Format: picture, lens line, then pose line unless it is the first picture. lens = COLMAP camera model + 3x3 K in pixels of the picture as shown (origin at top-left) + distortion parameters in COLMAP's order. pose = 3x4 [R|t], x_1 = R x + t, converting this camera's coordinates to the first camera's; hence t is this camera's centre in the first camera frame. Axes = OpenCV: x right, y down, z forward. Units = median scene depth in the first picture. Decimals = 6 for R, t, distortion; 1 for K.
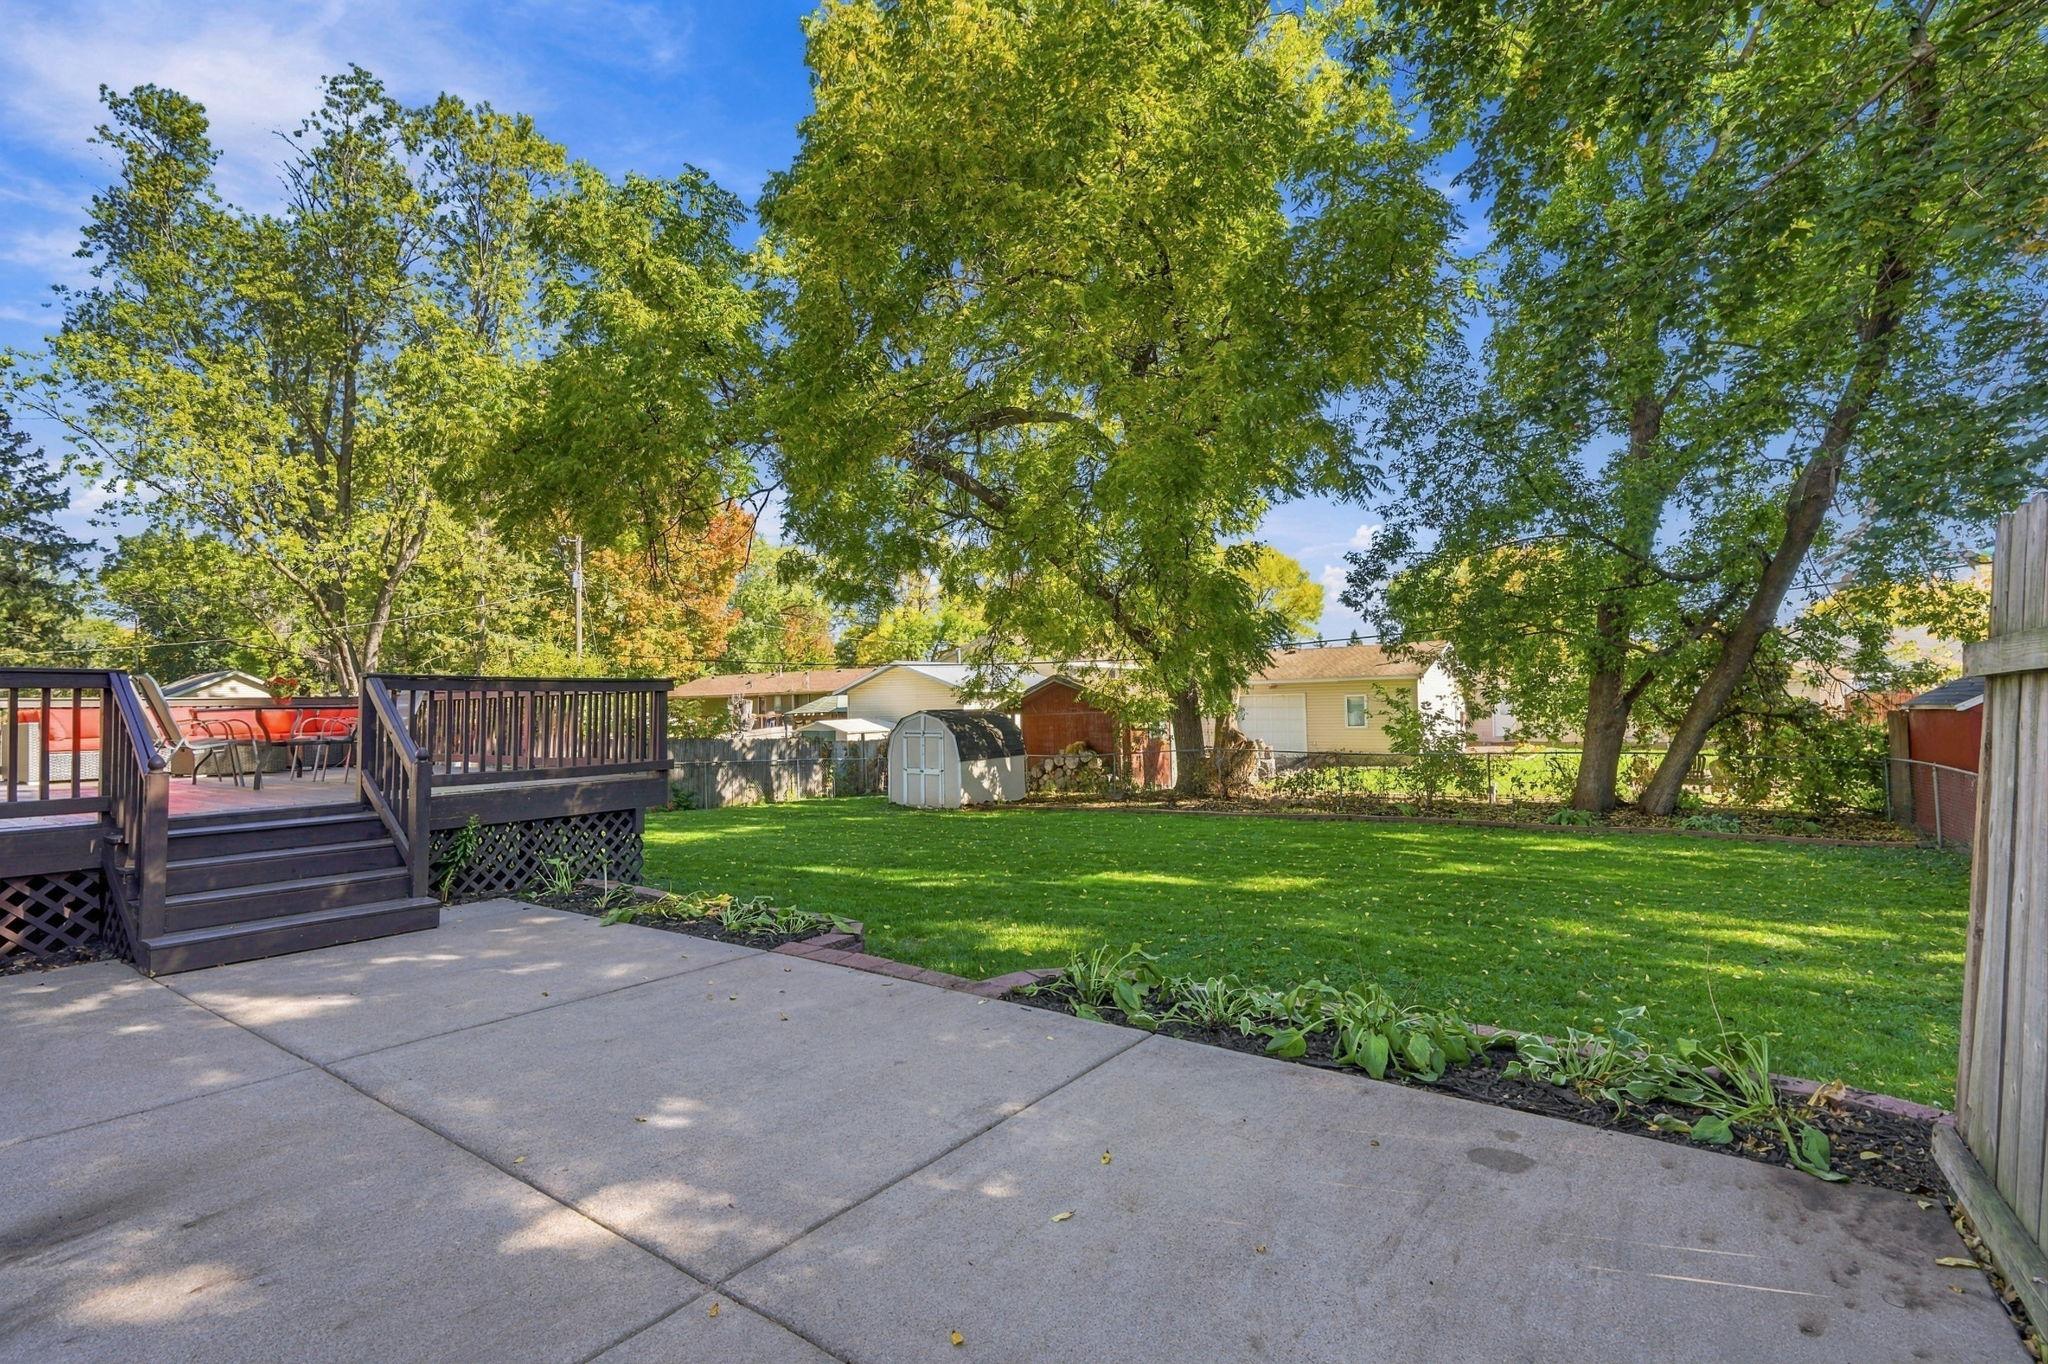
lens RADIAL K [[935.2, 0, 1034.8], [0, 935.2, 702.1], [0, 0, 1]] dist [0.003021, 0.001036]
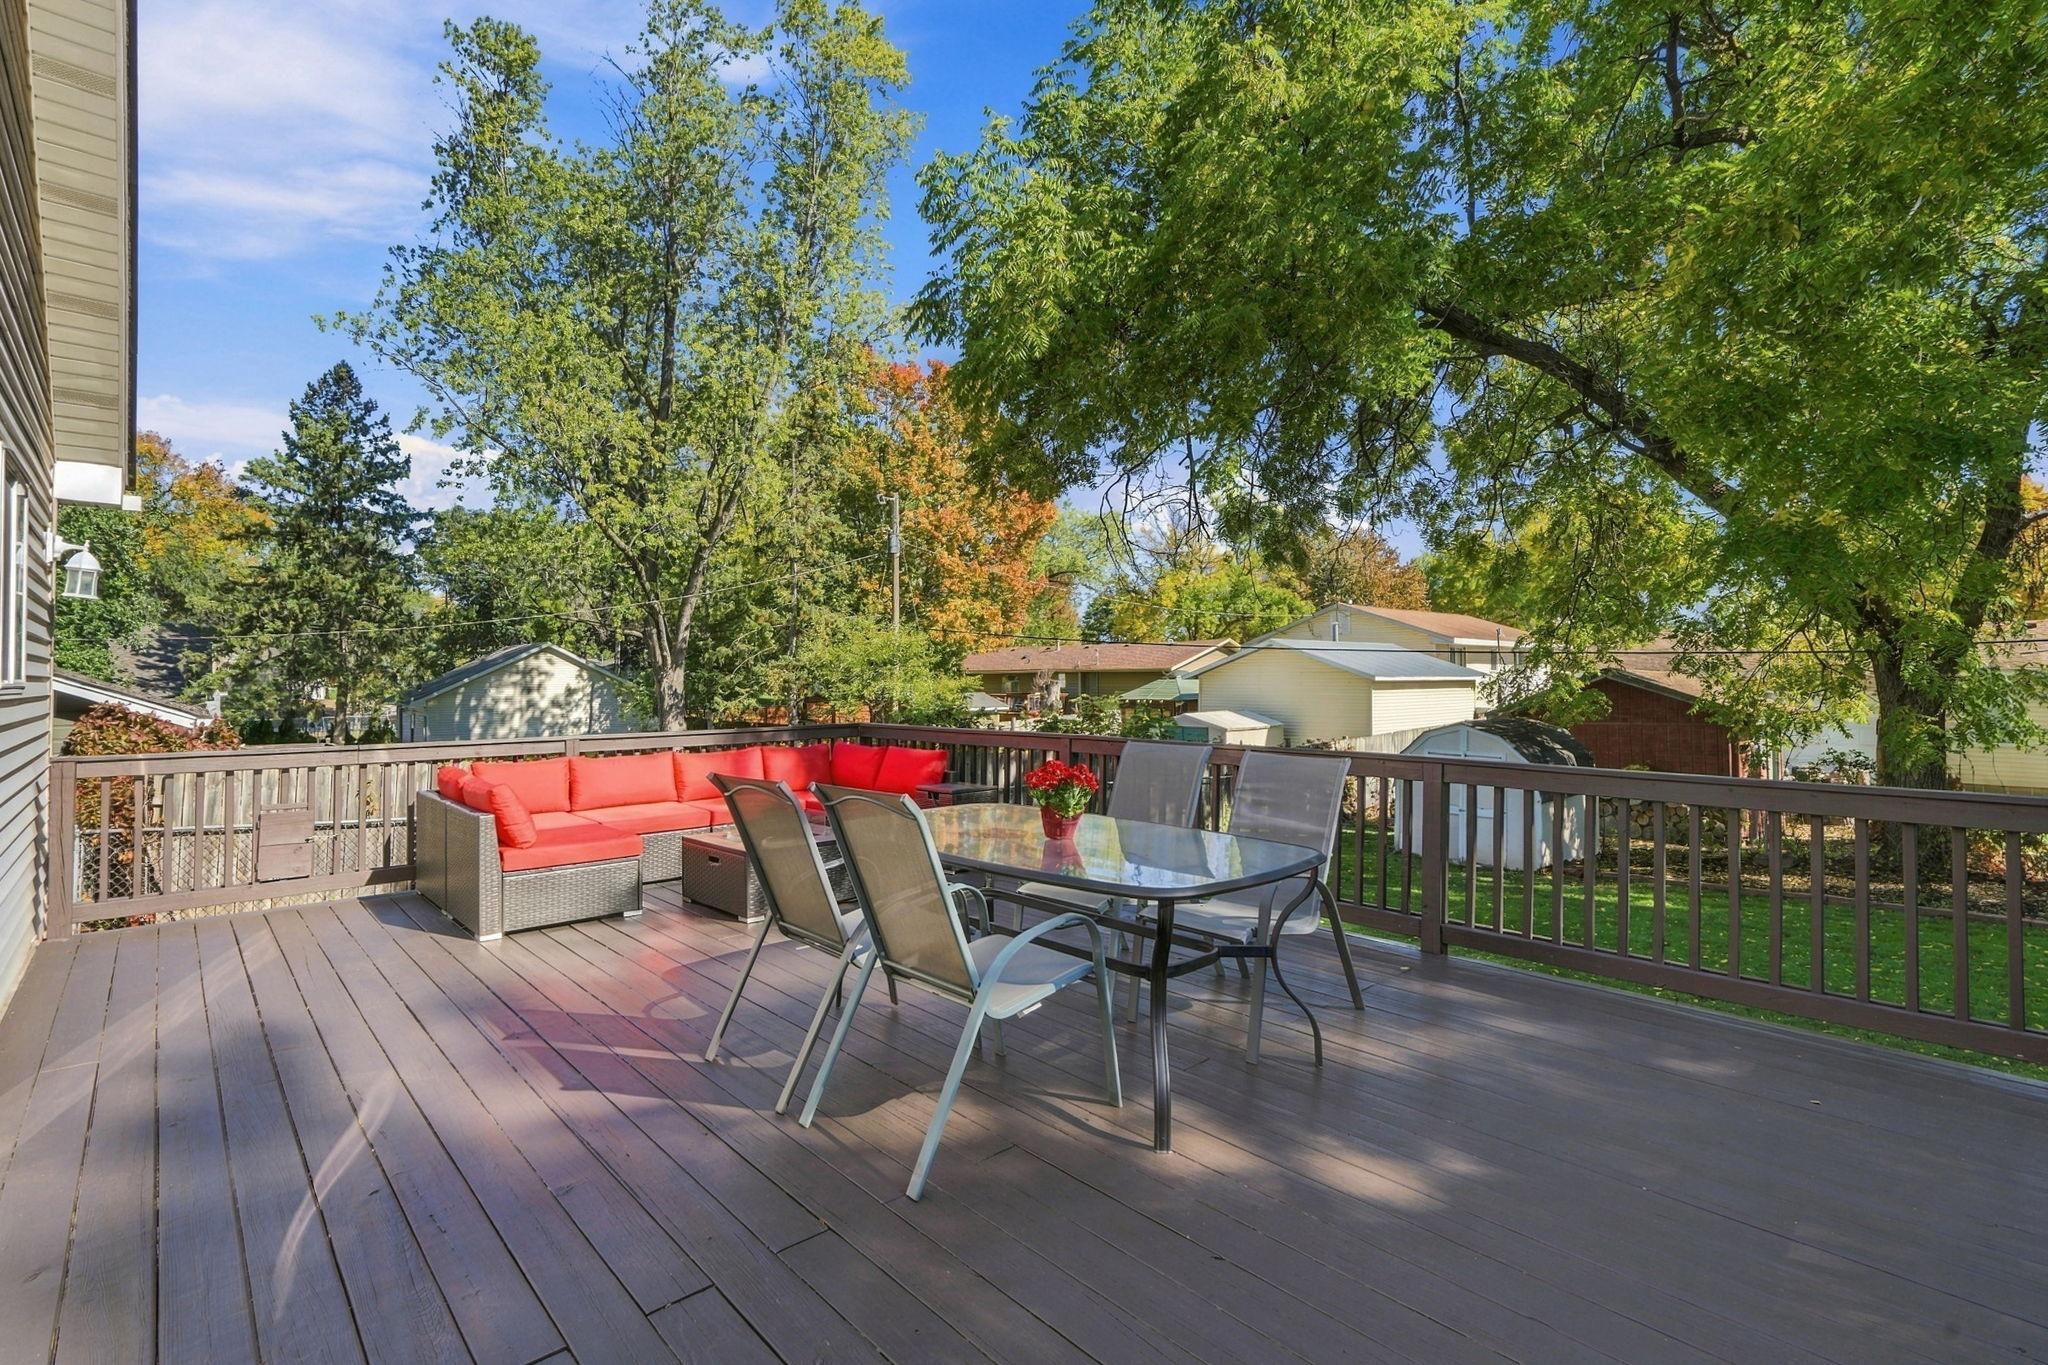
lens RADIAL K [[935.2, 0, 1012.4], [0, 935.2, 676.8], [0, 0, 1]] dist [0.003021, 0.001036]
pose [[0.977571, 0.016303, -0.209972, -0.212051], [-0.014073, 0.999828, 0.012112, -0.019783], [0.210134, -0.008886, 0.977632, 0.181985]]
